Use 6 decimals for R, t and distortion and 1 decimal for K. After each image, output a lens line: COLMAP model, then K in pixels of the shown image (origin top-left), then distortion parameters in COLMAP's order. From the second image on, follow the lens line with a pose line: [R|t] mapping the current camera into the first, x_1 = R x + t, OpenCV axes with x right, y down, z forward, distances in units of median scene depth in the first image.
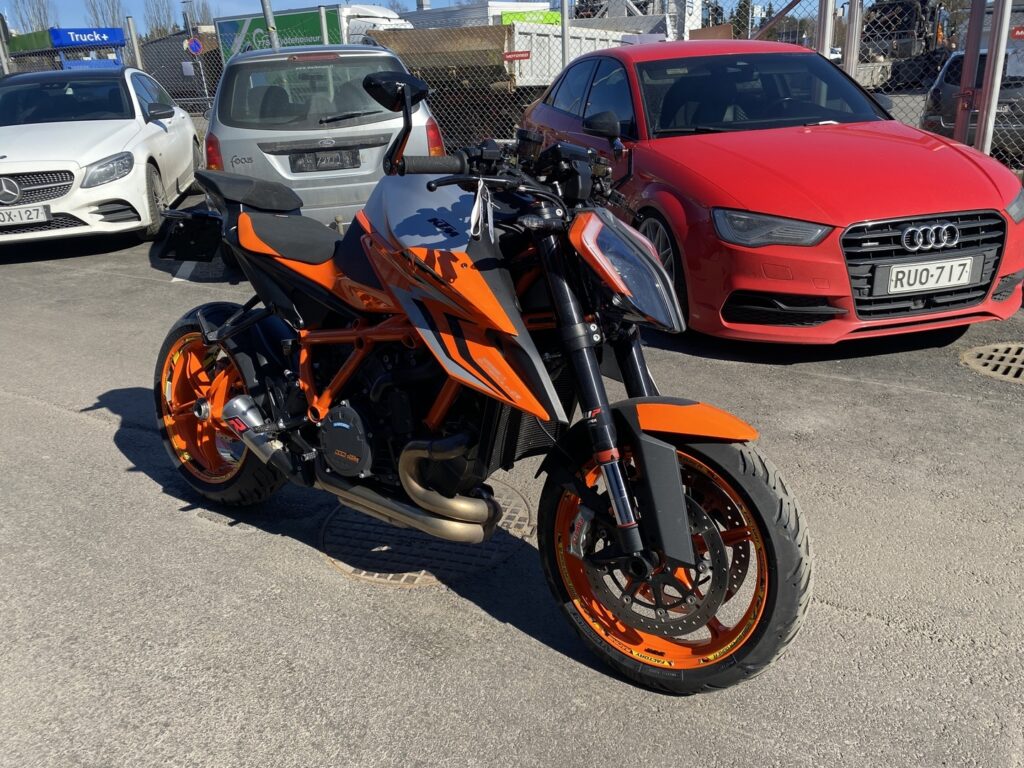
lens RADIAL K [[772.2, 0, 512.0], [0, 772.2, 384.0], [0, 0, 1]] dist [-0.001019, -0.004896]
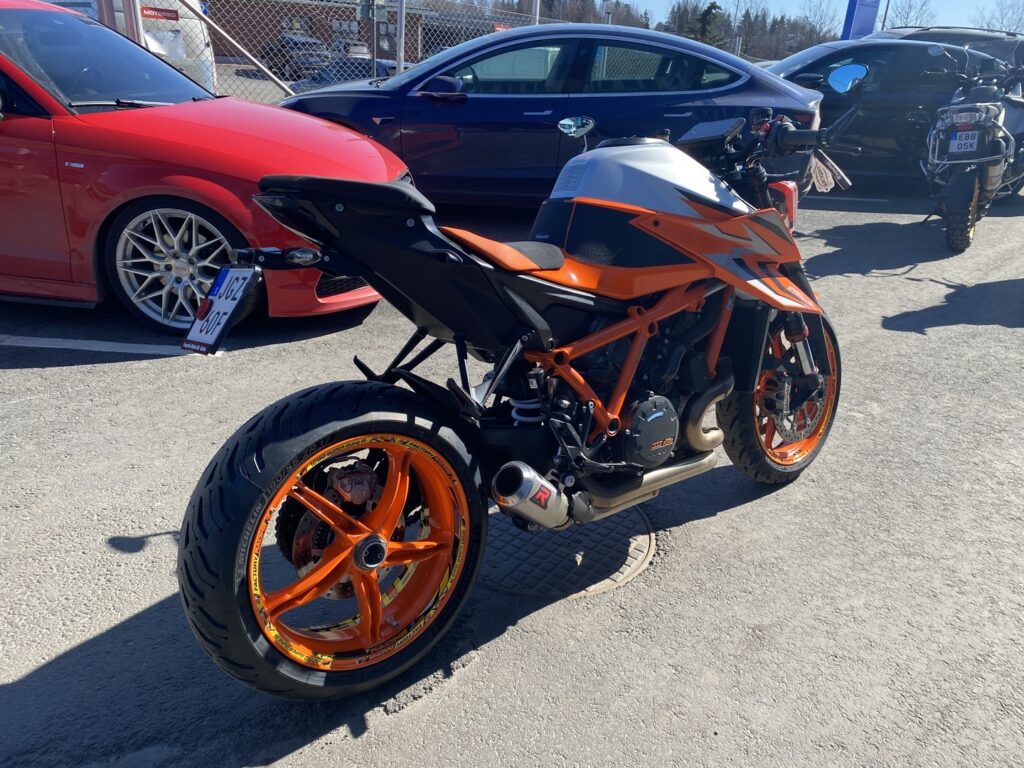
lens RADIAL K [[772.2, 0, 512.0], [0, 772.2, 384.0], [0, 0, 1]] dist [-0.001019, -0.004896]
pose [[0.253820, -0.310140, 0.916182, -0.867922], [0.282834, 0.929599, 0.236326, -0.200492], [-0.924976, 0.199143, 0.323669, 0.643495]]
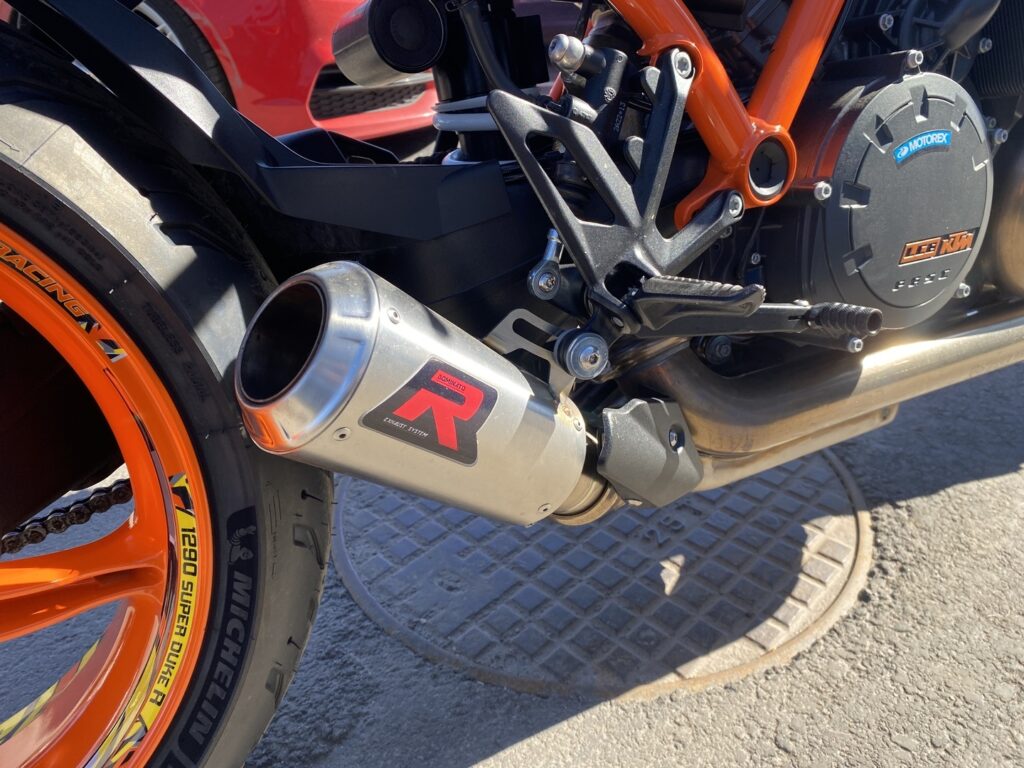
lens RADIAL K [[772.2, 0, 512.0], [0, 772.2, 384.0], [0, 0, 1]] dist [-0.001019, -0.004896]
pose [[0.424277, -0.394540, 0.815063, -0.412238], [0.329479, 0.905658, 0.266885, 0.006911], [-0.843465, 0.155313, 0.514243, 0.758174]]
